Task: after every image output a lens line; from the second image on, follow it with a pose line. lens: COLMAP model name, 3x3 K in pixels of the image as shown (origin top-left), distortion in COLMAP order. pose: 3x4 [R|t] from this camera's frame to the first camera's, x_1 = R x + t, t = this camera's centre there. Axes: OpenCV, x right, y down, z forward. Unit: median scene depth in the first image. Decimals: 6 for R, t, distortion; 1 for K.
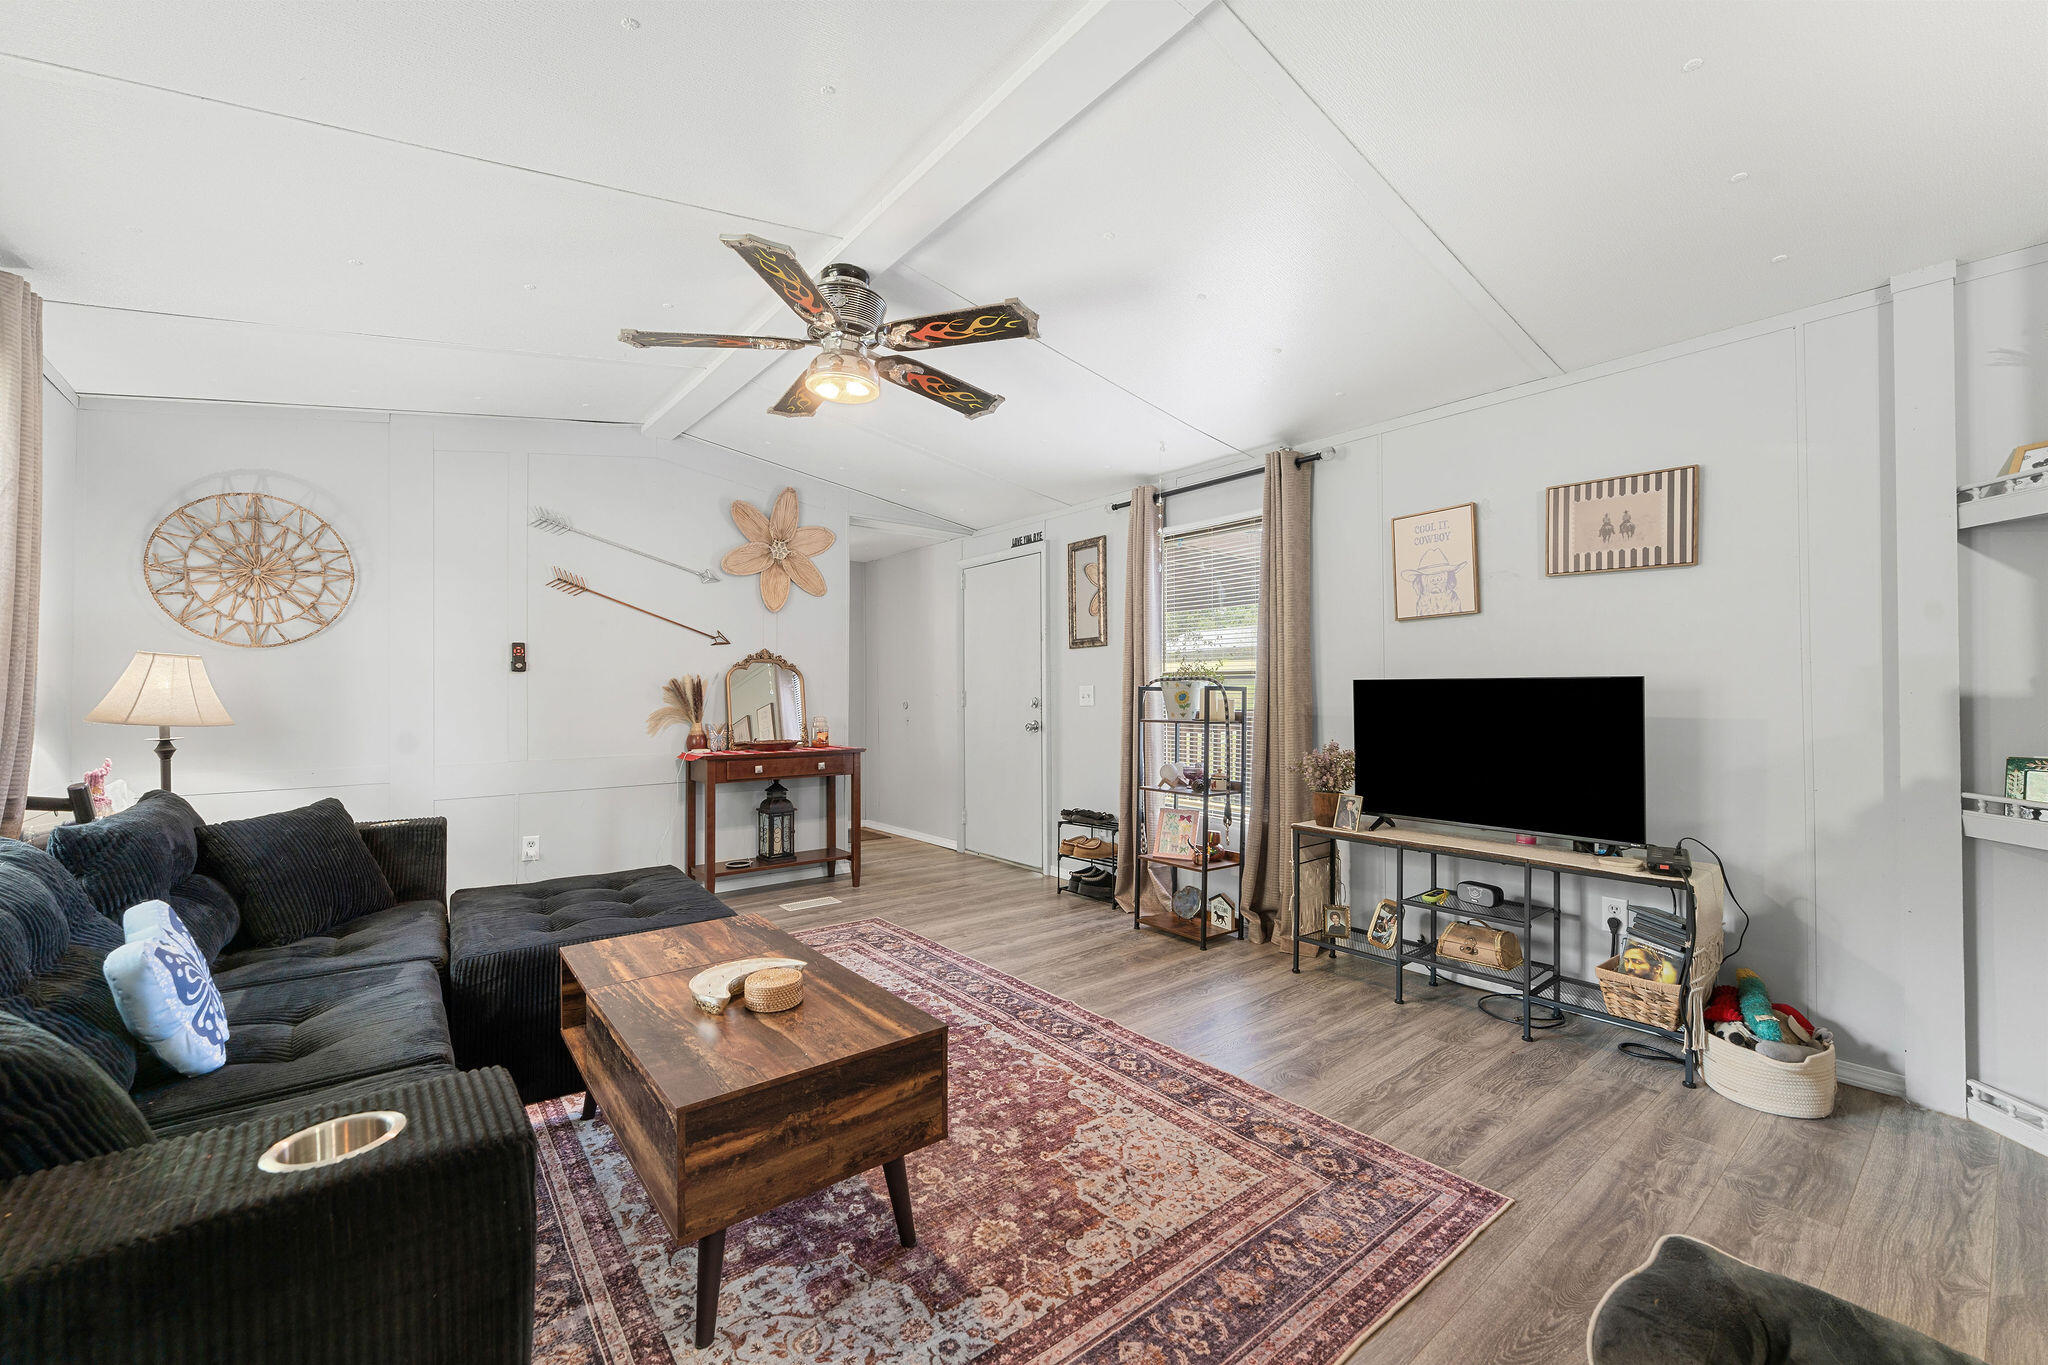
lens RADIAL K [[814.9, 0, 1015.2], [0, 814.9, 688.8], [0, 0, 1]] dist [-0.000556, -0.000246]
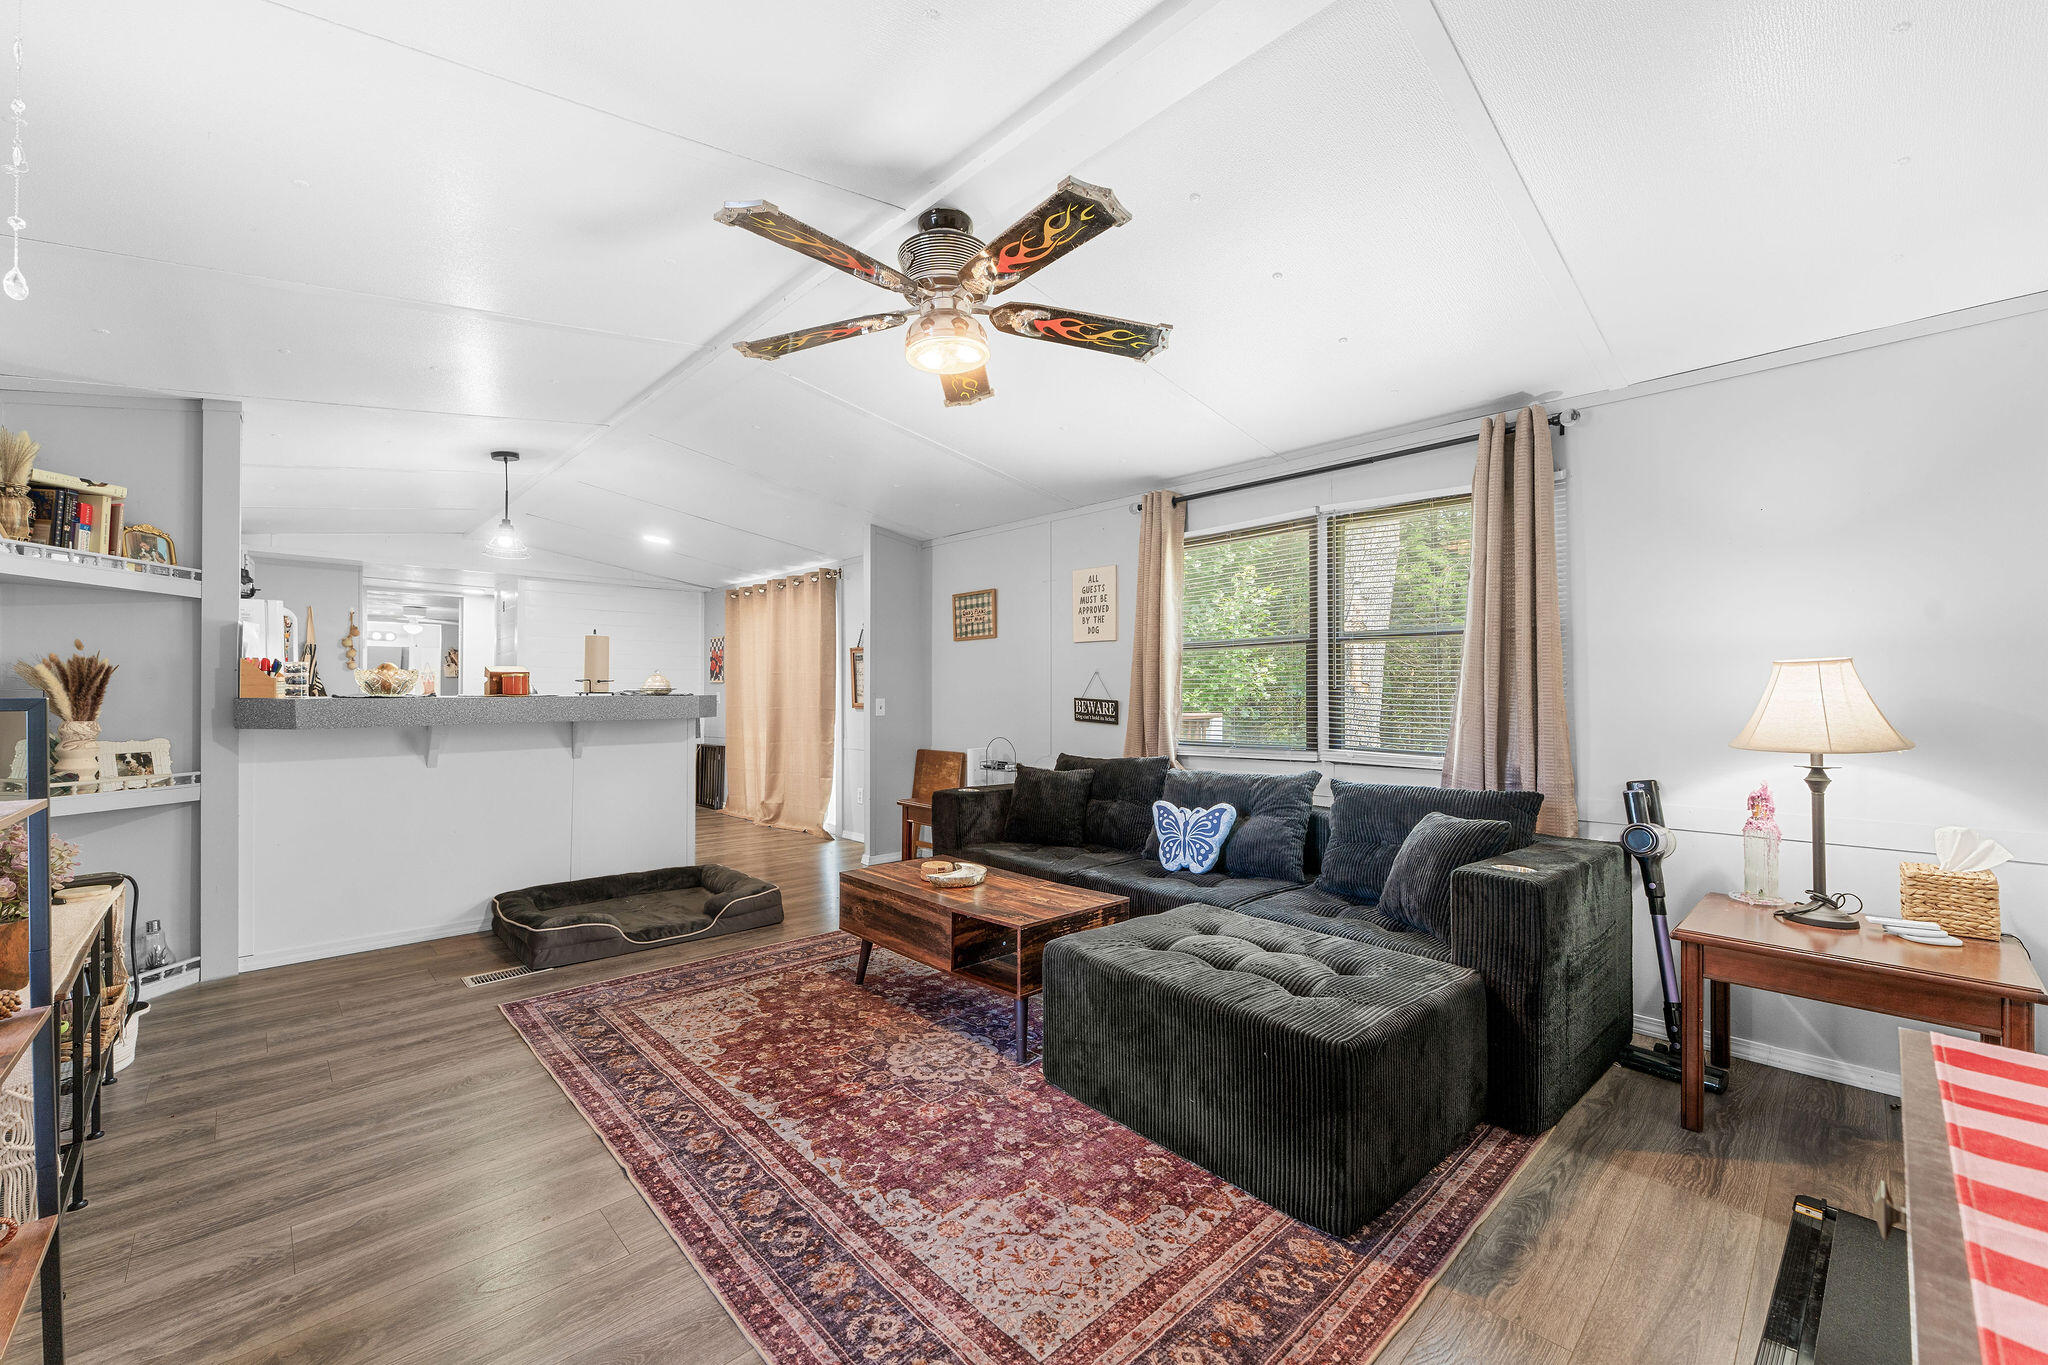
lens RADIAL K [[814.9, 0, 1015.2], [0, 814.9, 688.8], [0, 0, 1]] dist [-0.000556, -0.000246]
pose [[-0.996467, -0.001668, -0.083974, -0.254492], [-0.000154, 0.999837, -0.018038, 0.000819], [0.083990, -0.017961, -0.996305, 2.251619]]
